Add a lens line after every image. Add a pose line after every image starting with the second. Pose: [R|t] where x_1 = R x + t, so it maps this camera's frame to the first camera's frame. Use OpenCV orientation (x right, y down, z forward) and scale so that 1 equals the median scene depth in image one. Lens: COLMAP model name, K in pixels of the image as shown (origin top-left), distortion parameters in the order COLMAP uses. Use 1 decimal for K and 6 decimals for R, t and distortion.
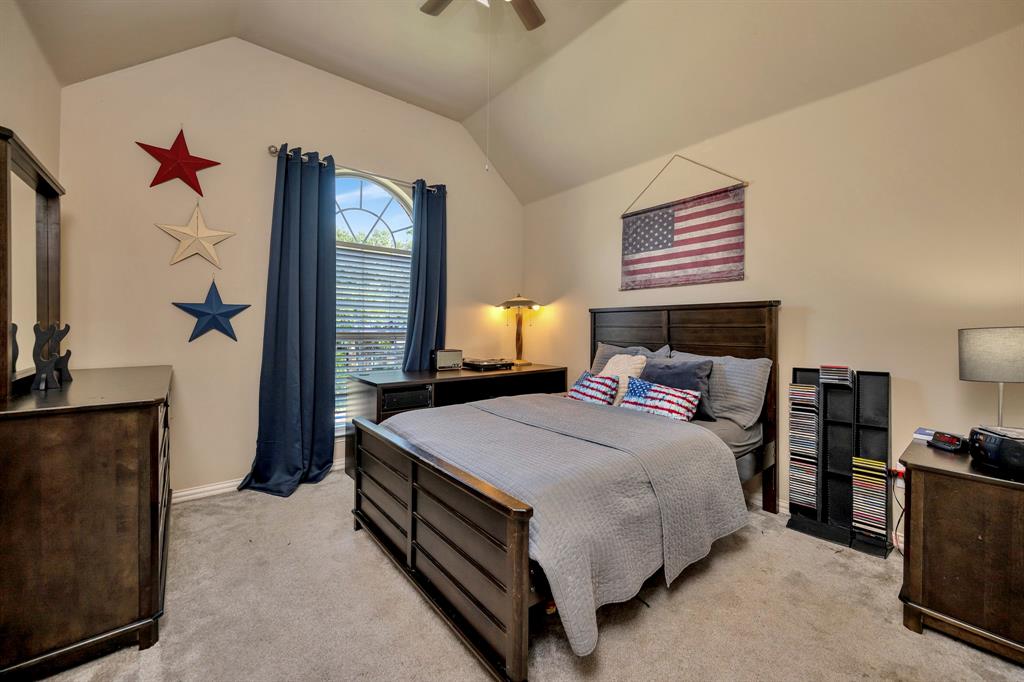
lens RADIAL K [[407.9, 0, 520.1], [0, 407.9, 335.1], [0, 0, 1]] dist [0.005692, 0.000718]
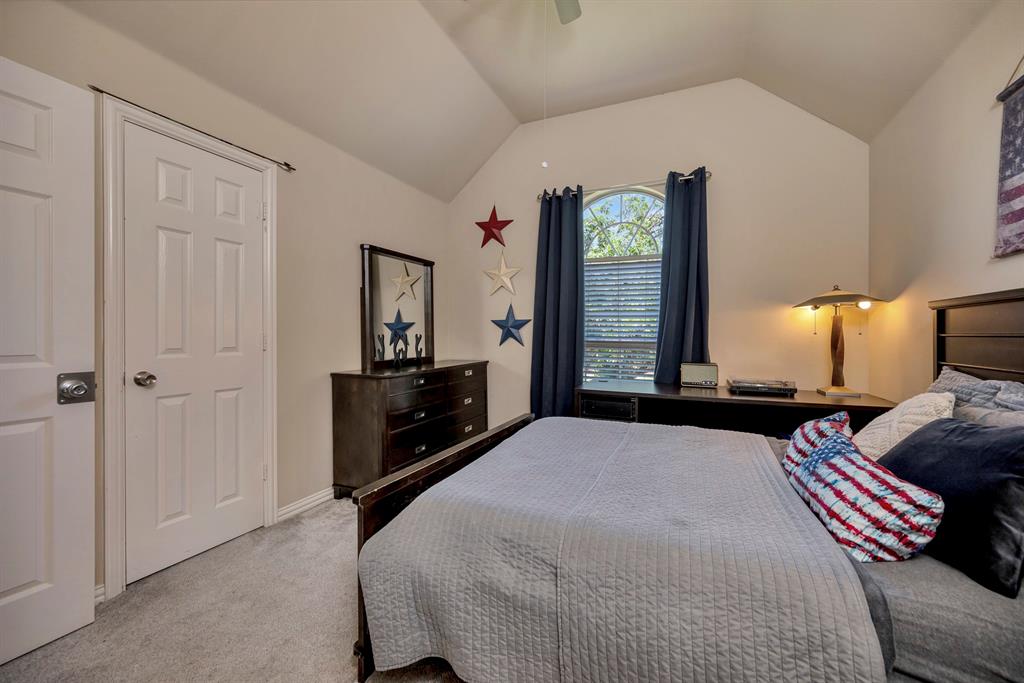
lens RADIAL K [[407.9, 0, 520.5], [0, 407.9, 345.6], [0, 0, 1]] dist [0.005692, 0.000718]
pose [[0.450421, 0.023473, -0.892508, 0.433446], [-0.017350, 0.999696, 0.017536, -0.008978], [0.892648, 0.007587, 0.450691, 0.313577]]
